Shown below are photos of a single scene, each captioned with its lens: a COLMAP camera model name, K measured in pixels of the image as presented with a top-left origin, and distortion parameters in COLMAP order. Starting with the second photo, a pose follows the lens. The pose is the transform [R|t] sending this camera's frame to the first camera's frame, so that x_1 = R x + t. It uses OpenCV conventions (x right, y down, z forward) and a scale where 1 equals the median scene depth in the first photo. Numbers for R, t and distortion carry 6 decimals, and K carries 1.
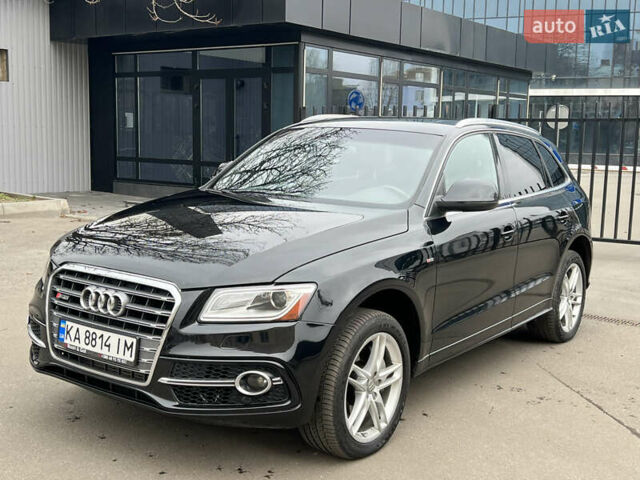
lens RADIAL K [[795.8, 0, 320.0], [0, 795.8, 240.0], [0, 0, 1]] dist [0.209210, -0.663630]
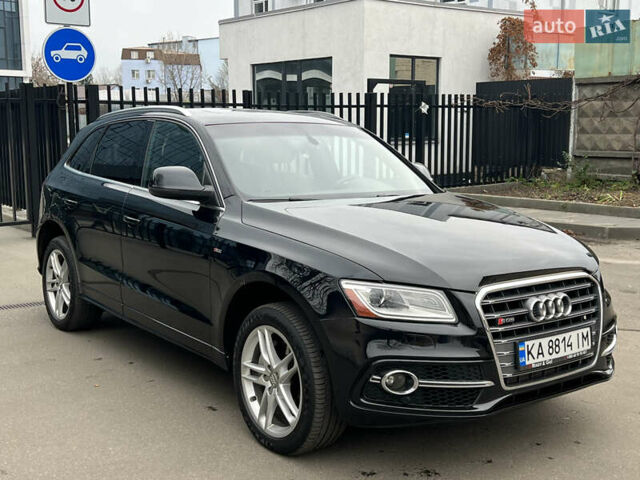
lens RADIAL K [[795.8, 0, 320.0], [0, 795.8, 240.0], [0, 0, 1]] dist [0.209210, -0.663630]
pose [[0.290650, -0.163082, 0.942829, -1.284820], [0.130278, 0.982937, 0.129858, -0.173065], [-0.947919, 0.085087, 0.306936, 0.960694]]
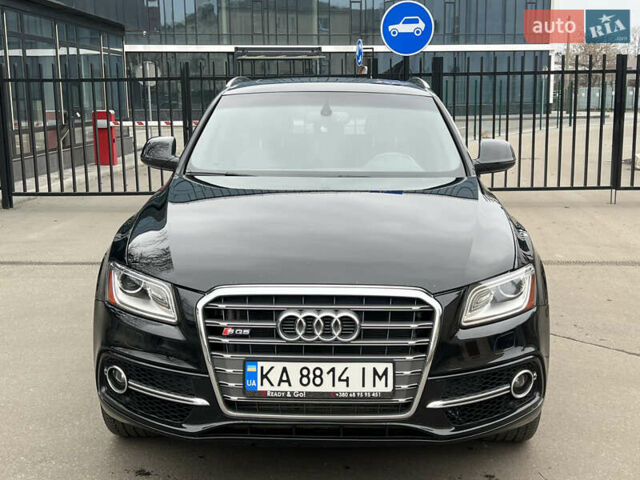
lens RADIAL K [[795.8, 0, 320.0], [0, 795.8, 240.0], [0, 0, 1]] dist [0.209210, -0.663630]
pose [[0.807913, -0.130106, 0.574760, -0.706215], [0.098788, 0.991423, 0.085564, -0.073643], [-0.580963, -0.012349, 0.813837, 0.370962]]
